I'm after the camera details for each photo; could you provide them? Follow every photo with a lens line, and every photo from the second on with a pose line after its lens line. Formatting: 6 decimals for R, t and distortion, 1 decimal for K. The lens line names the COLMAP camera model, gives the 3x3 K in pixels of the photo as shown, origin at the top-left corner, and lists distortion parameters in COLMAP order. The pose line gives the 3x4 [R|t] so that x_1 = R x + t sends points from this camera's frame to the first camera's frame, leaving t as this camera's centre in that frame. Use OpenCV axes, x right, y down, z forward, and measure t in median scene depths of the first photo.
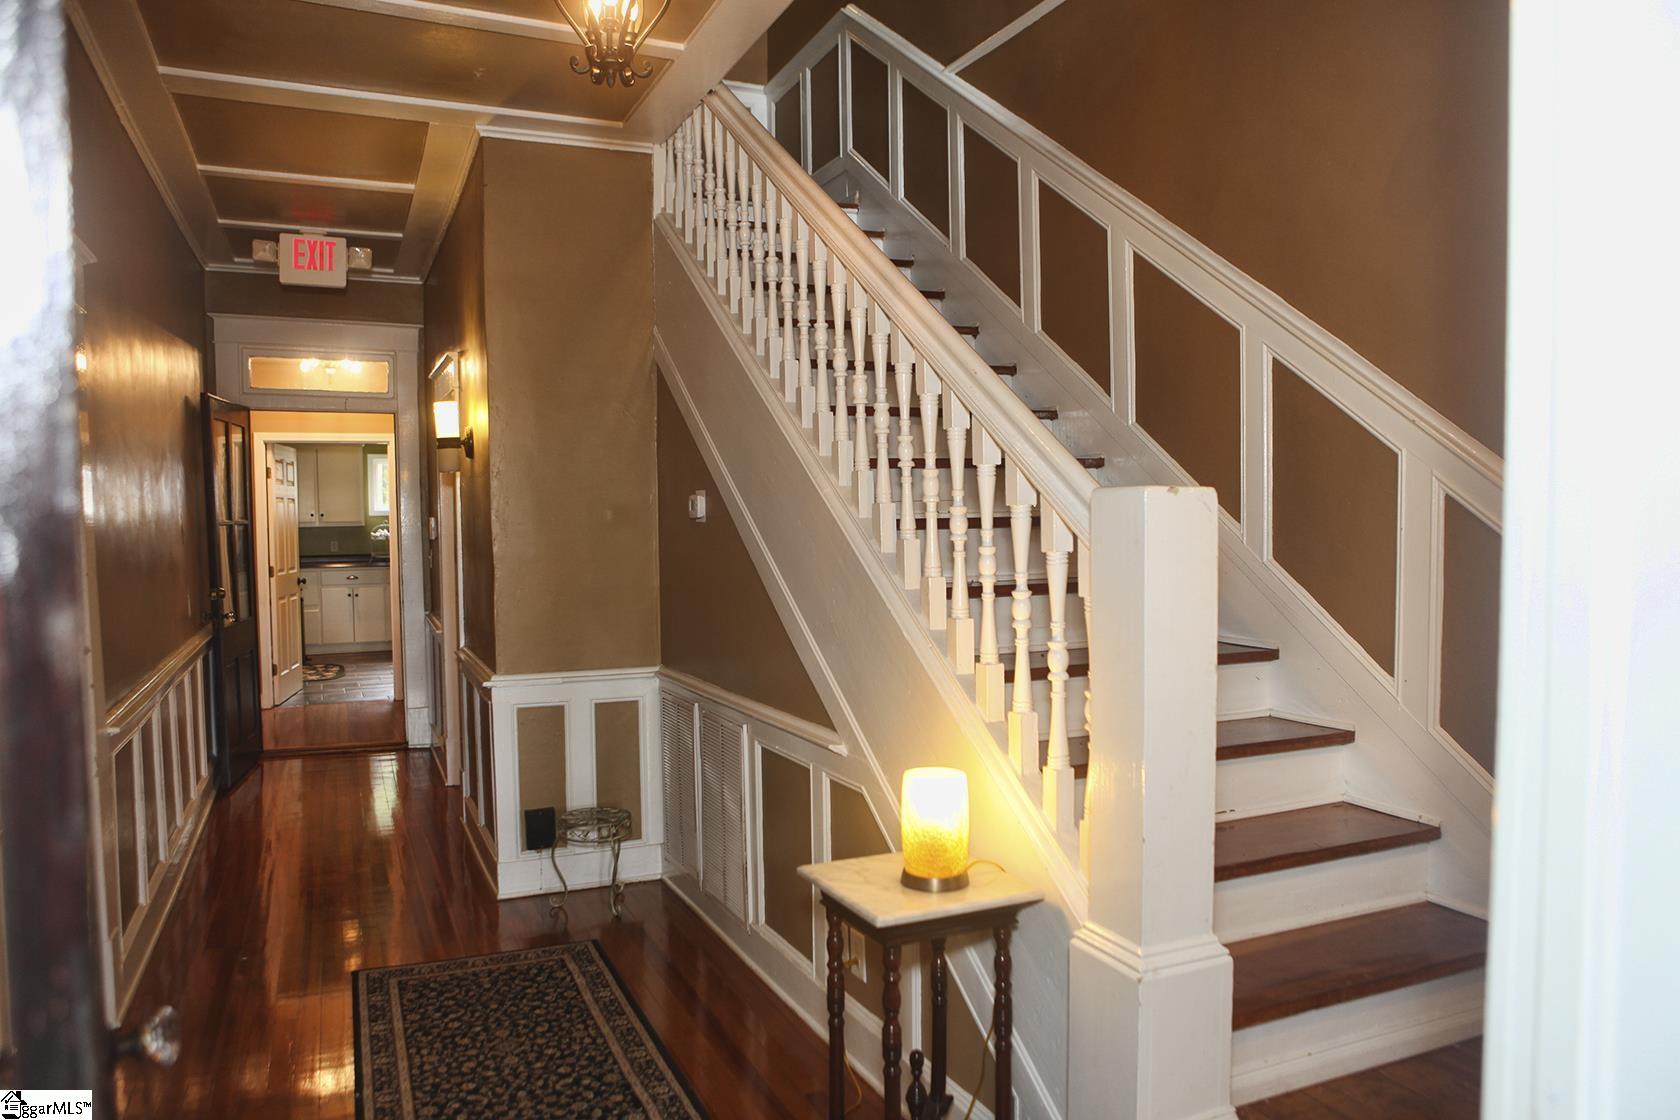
lens RADIAL K [[1154.3, 0, 838.2], [0, 1154.3, 563.2], [0, 0, 1]] dist [-0.052936, 0.019335]
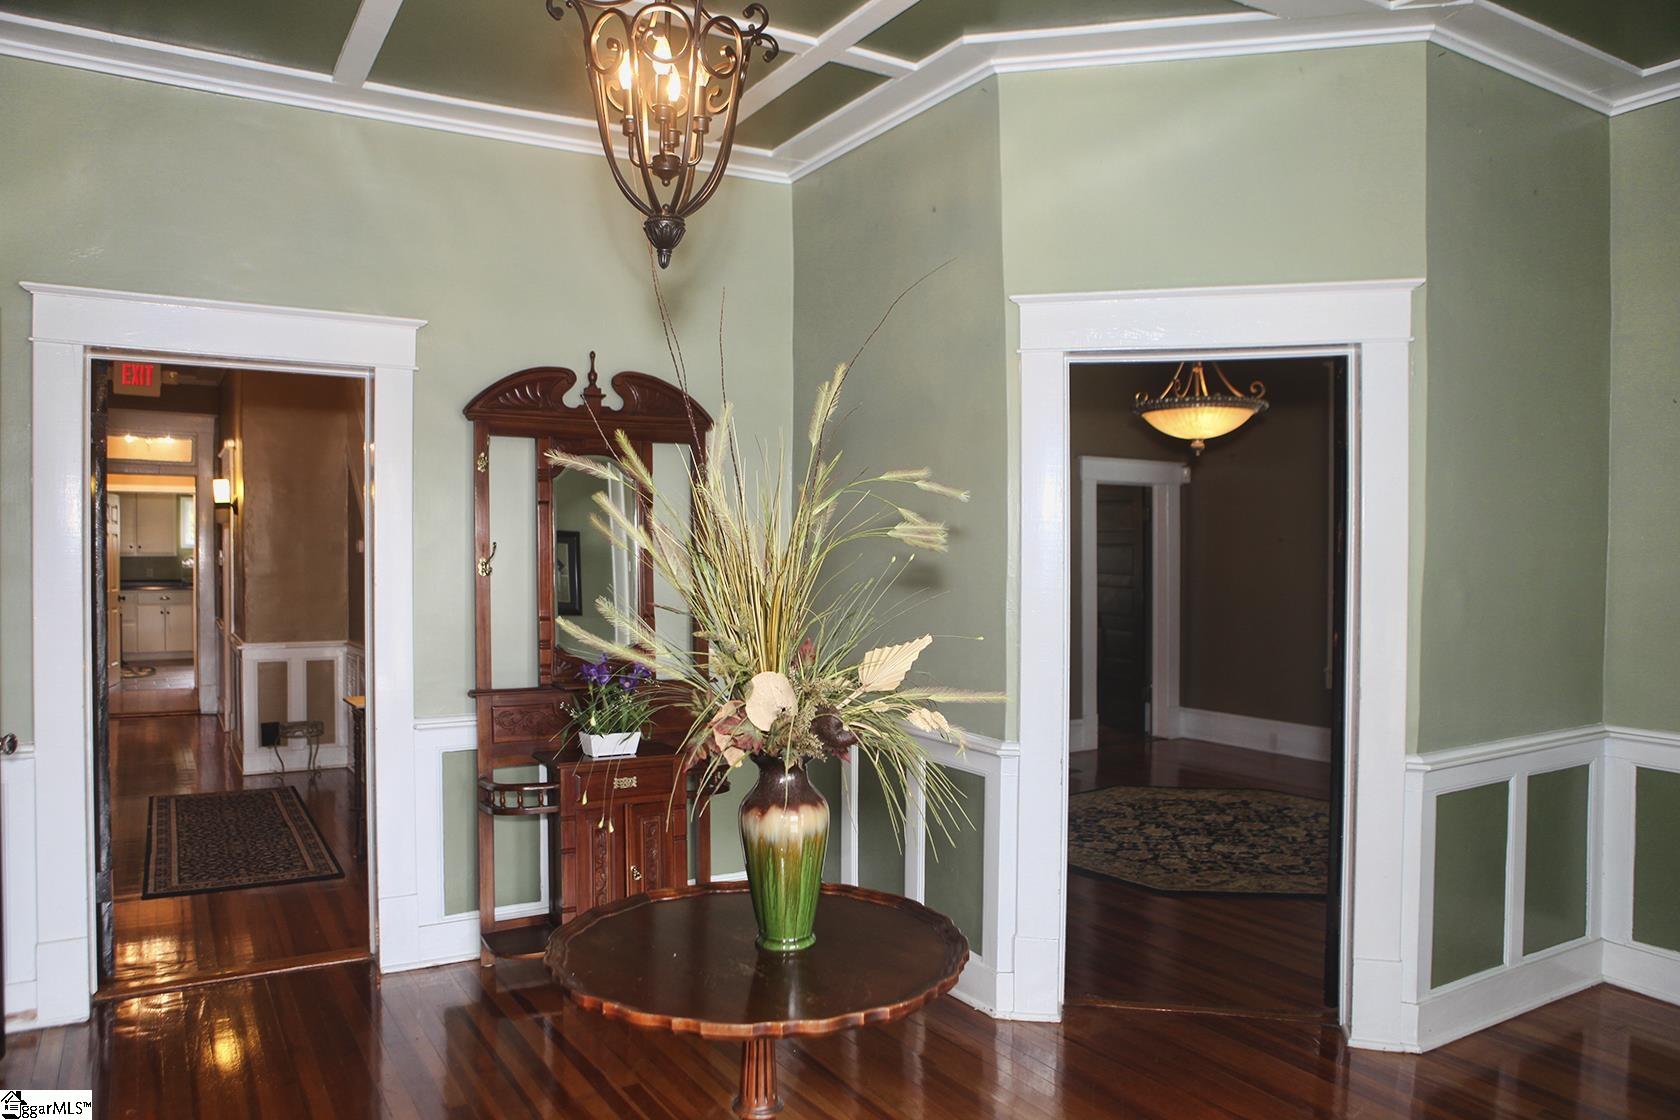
lens RADIAL K [[1154.3, 0, 844.3], [0, 1154.3, 562.7], [0, 0, 1]] dist [-0.052936, 0.019335]
pose [[0.991287, 0.011234, 0.131242, 0.230817], [-0.006682, 0.999362, -0.035074, 0.020022], [-0.131553, 0.033892, 0.990730, -0.508909]]
